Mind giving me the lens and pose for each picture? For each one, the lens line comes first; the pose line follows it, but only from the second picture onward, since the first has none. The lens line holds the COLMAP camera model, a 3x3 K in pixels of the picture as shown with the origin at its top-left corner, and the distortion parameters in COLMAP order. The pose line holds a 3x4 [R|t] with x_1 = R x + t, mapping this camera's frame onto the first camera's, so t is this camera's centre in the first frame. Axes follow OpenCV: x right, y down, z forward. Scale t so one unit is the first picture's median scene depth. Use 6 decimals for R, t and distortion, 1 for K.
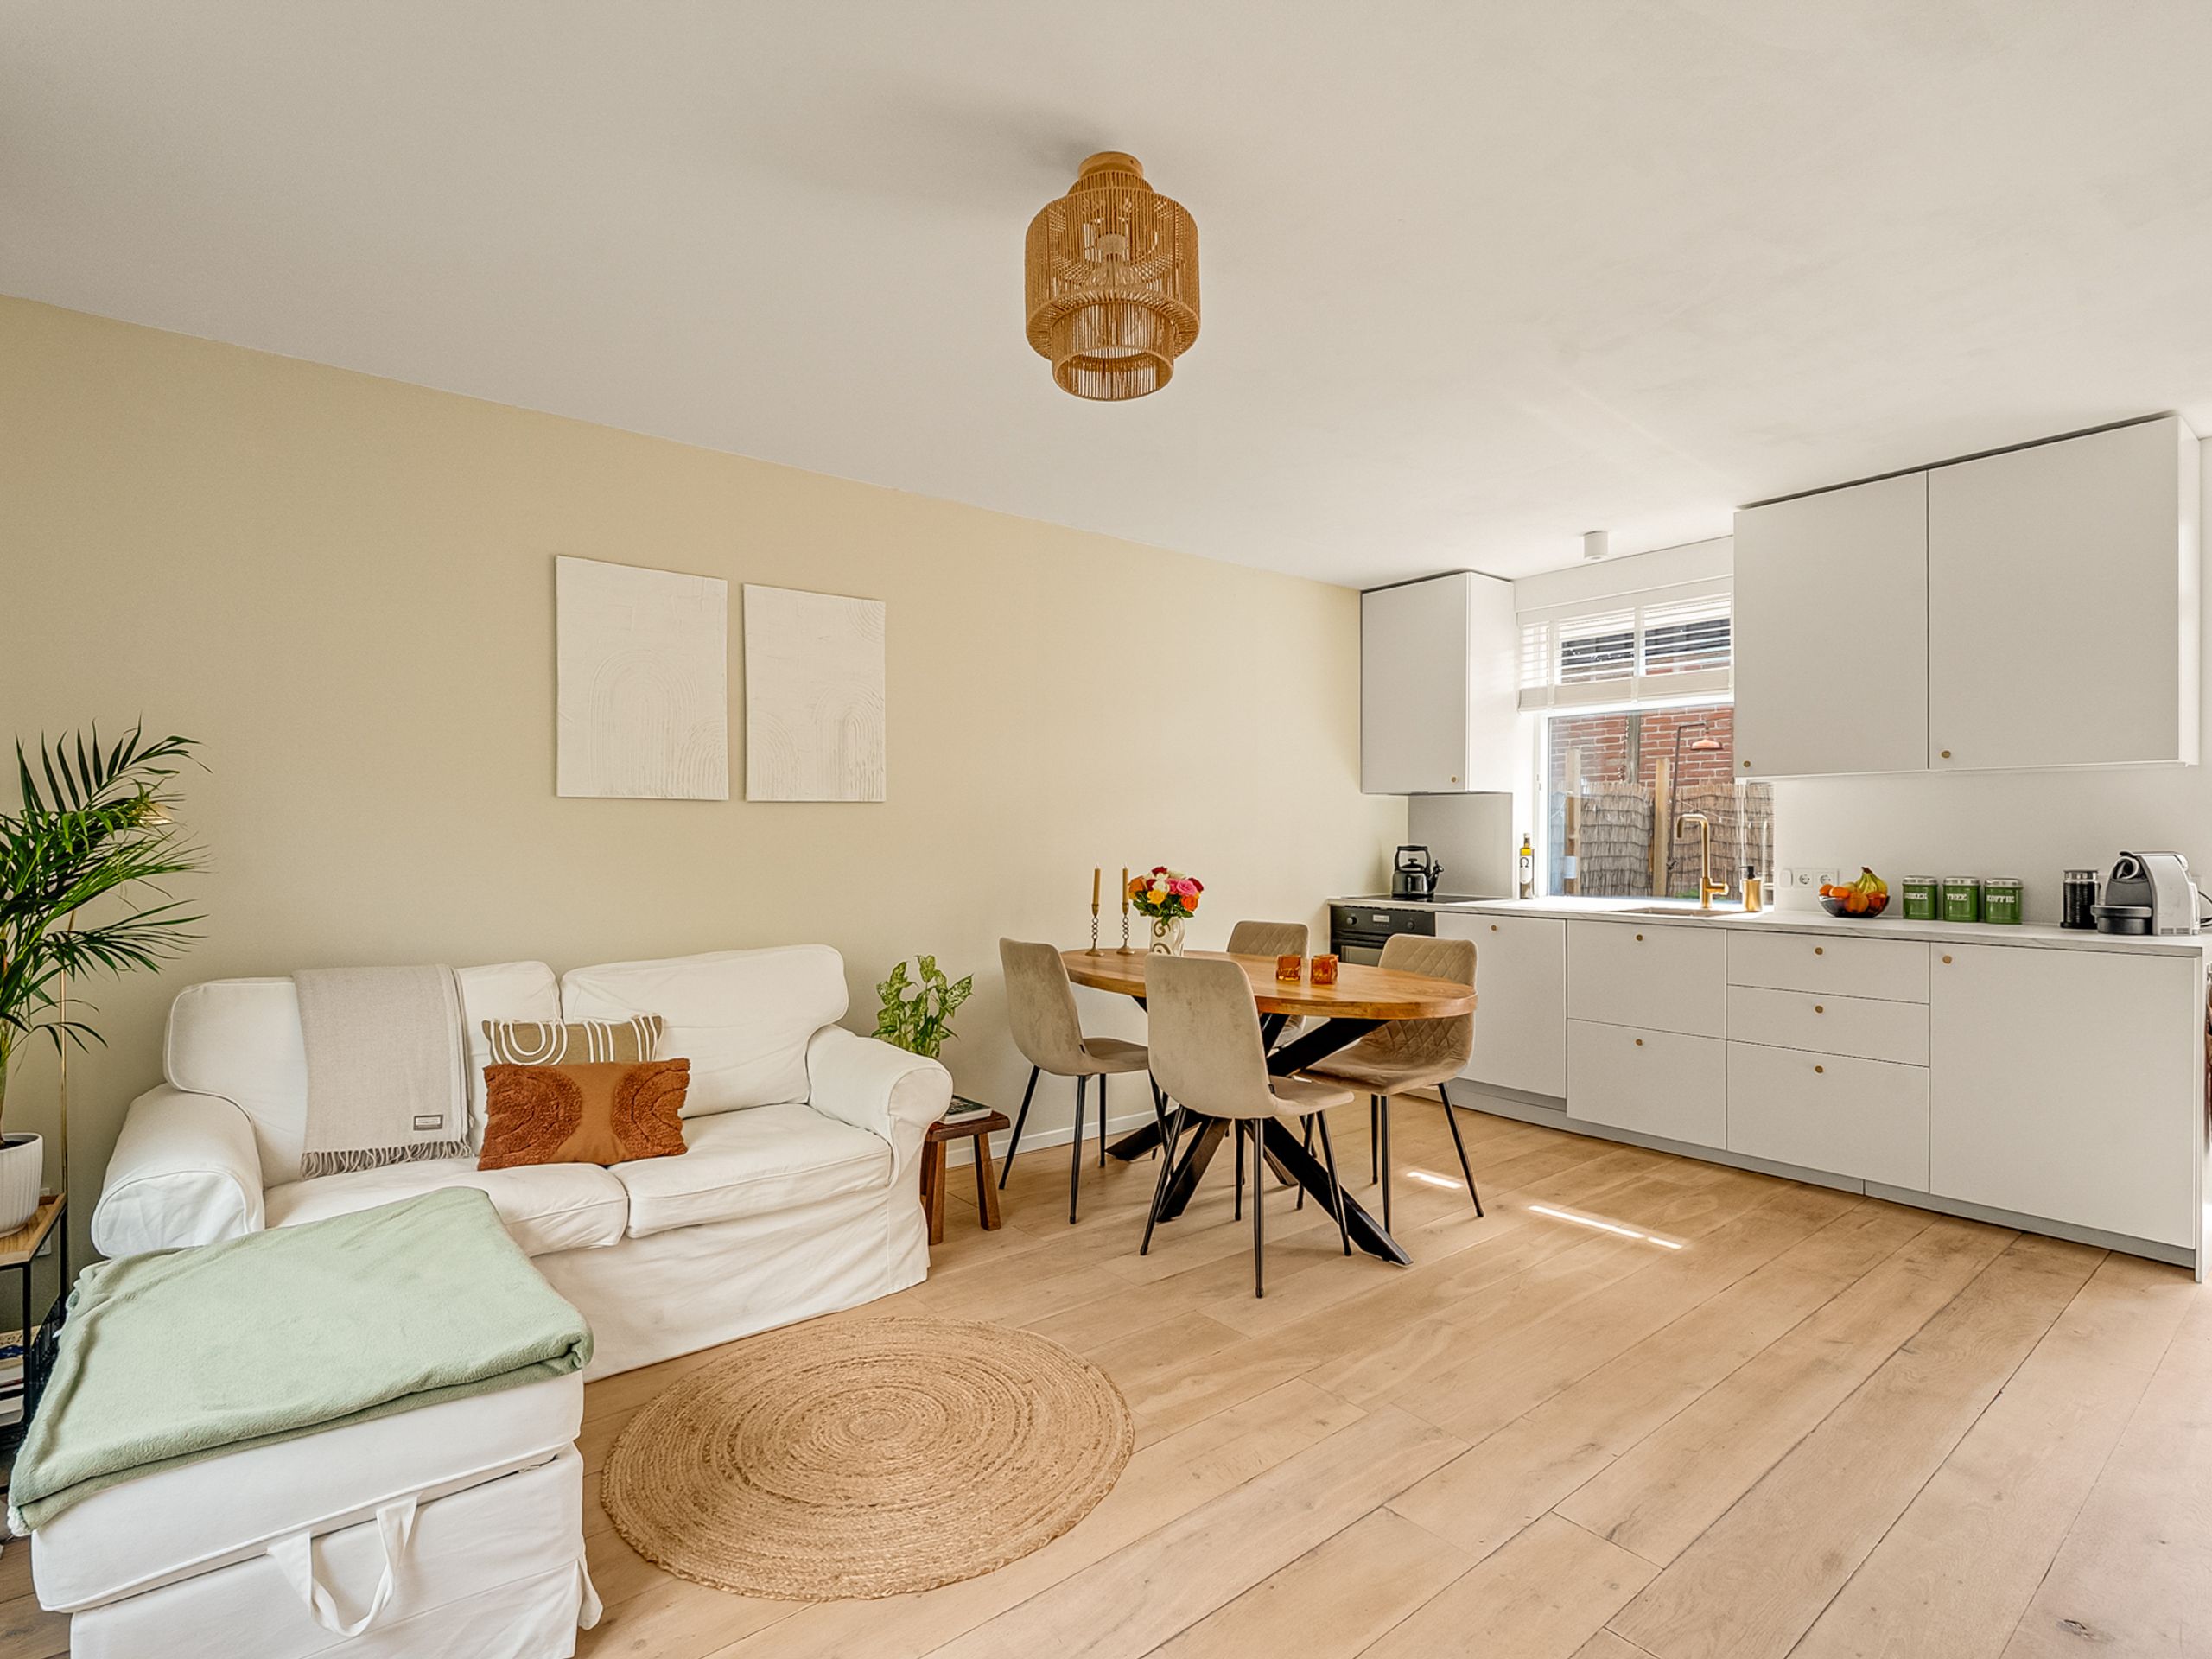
lens RADIAL K [[1088.9, 0, 1102.8], [0, 1088.9, 851.7], [0, 0, 1]] dist [-0.001385, -0.000226]
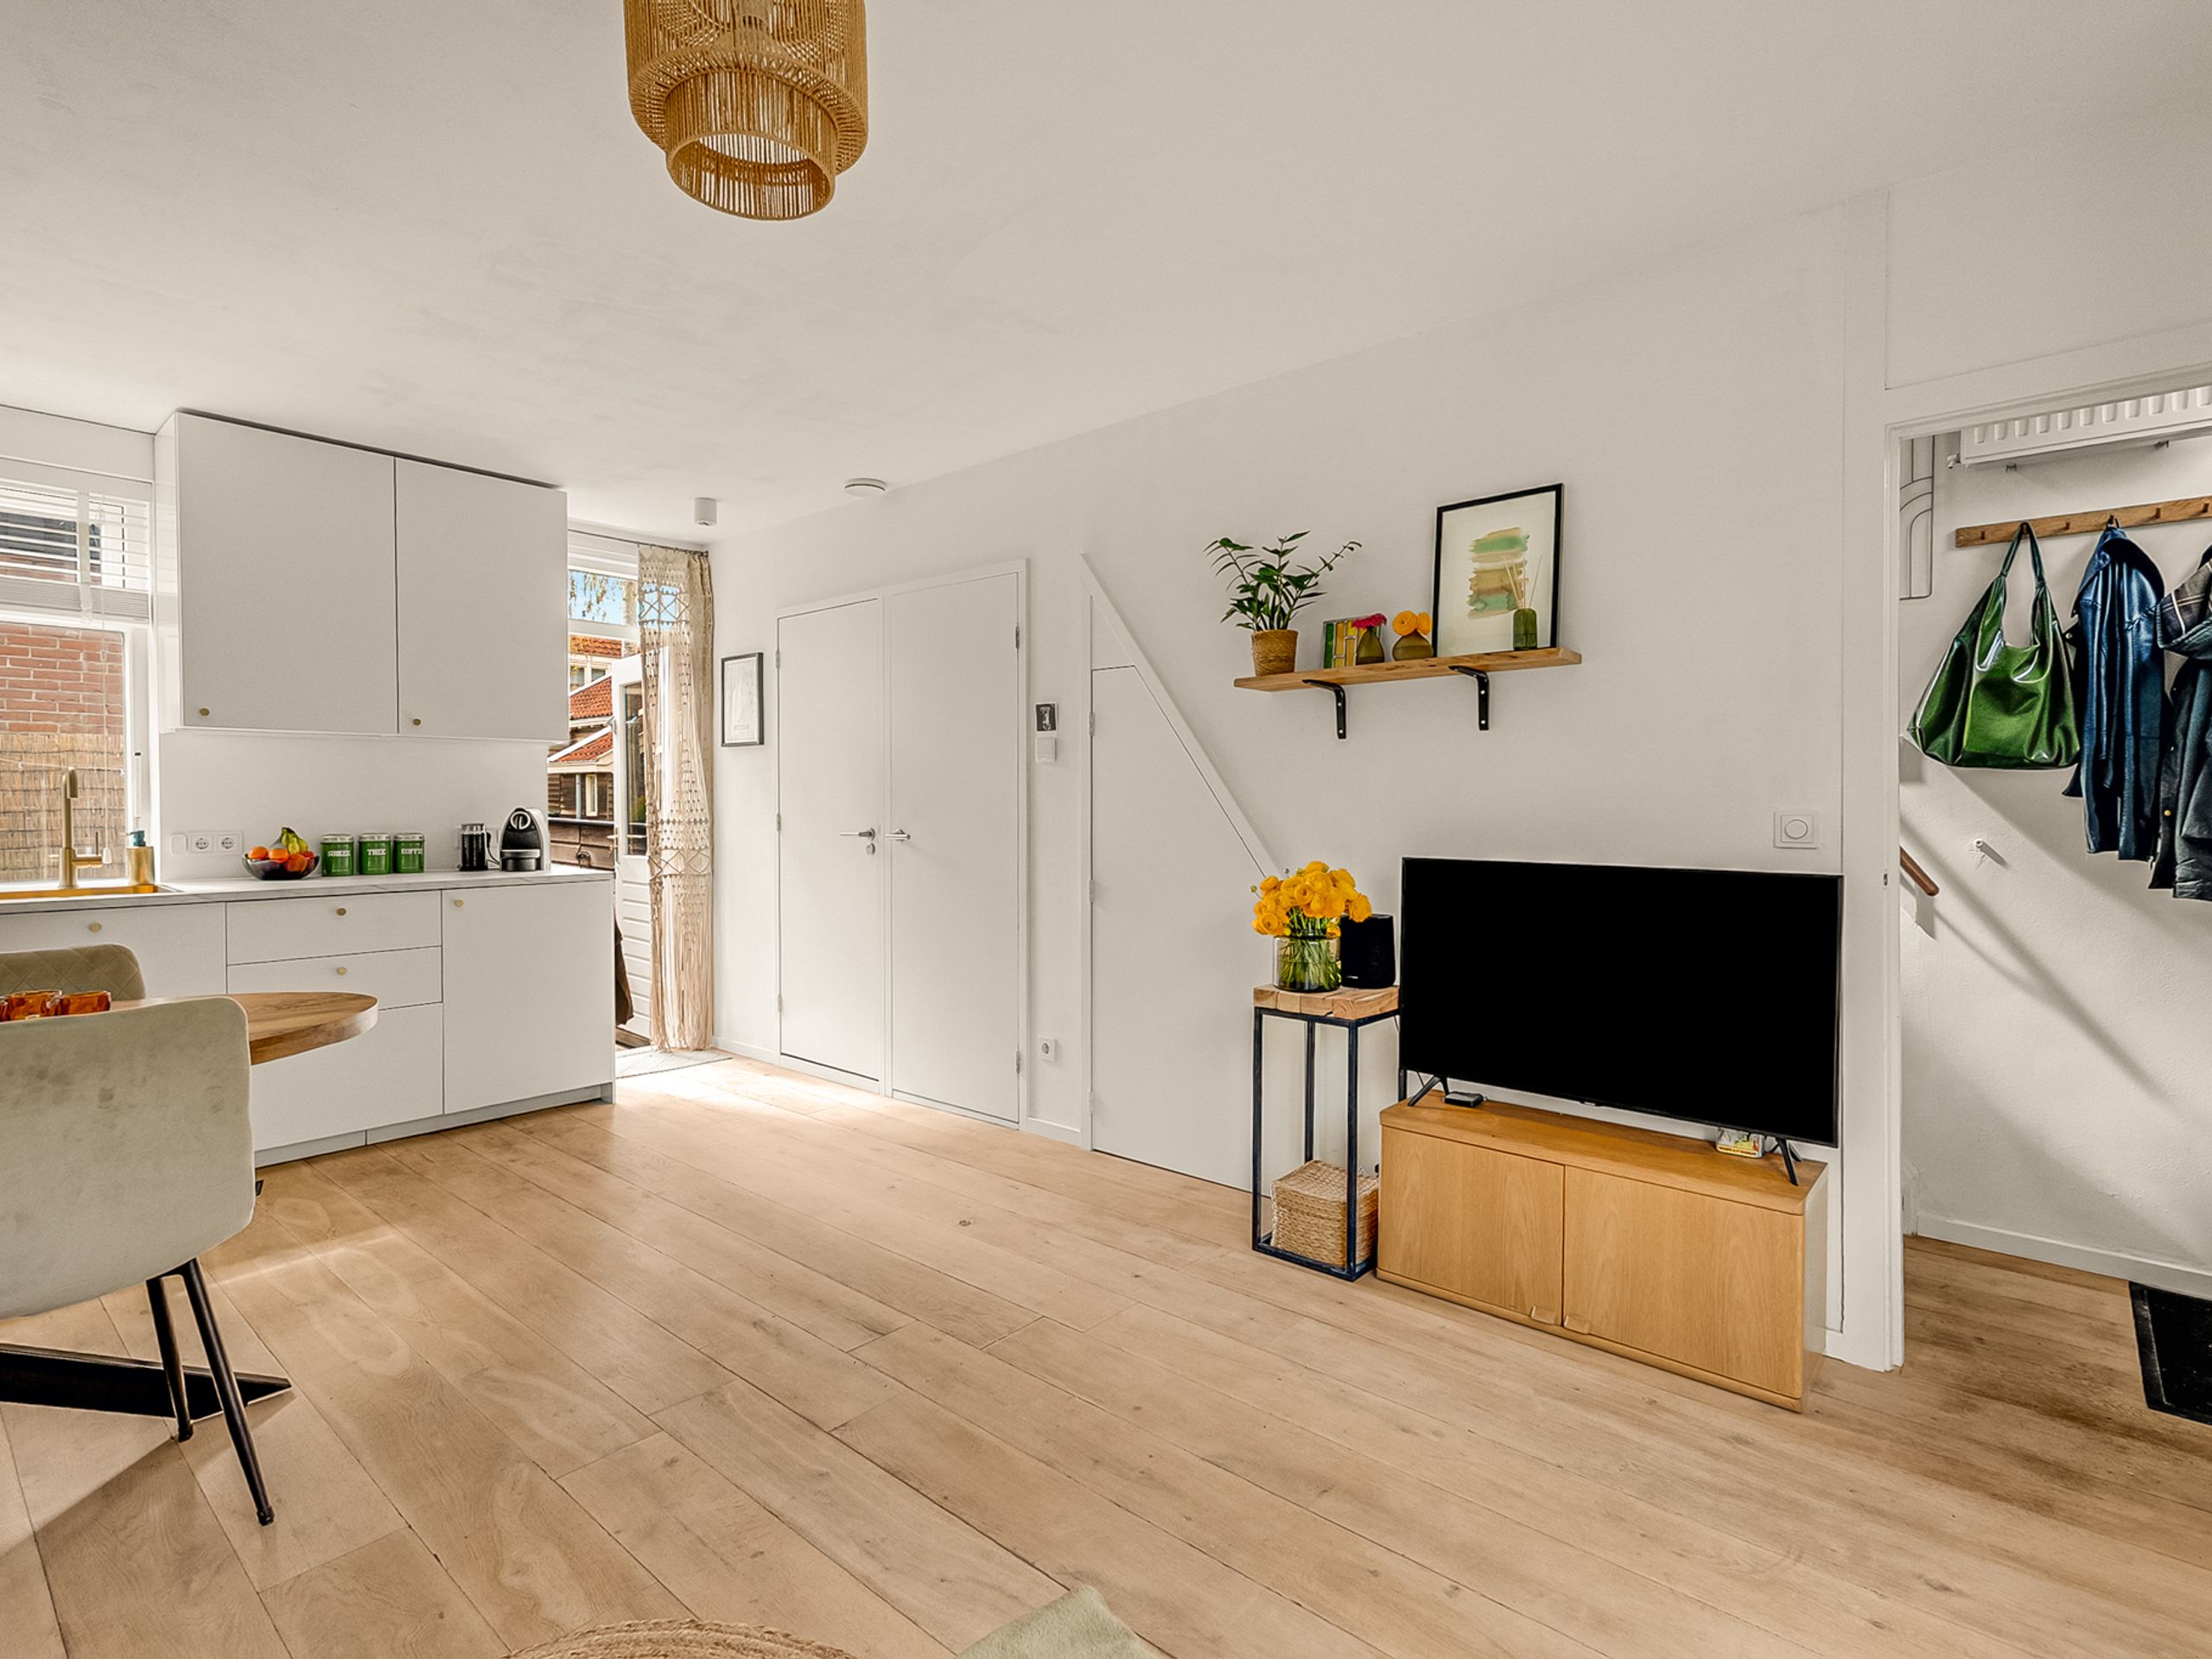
lens RADIAL K [[1094.4, 0, 1106.0], [0, 1094.4, 829.5], [0, 0, 1]] dist [-0.000447, -0.000178]
pose [[-0.182226, -0.025021, 0.982938, -0.455490], [0.015828, 0.999472, 0.028376, -0.000232], [-0.983129, 0.020729, -0.181734, 0.518589]]
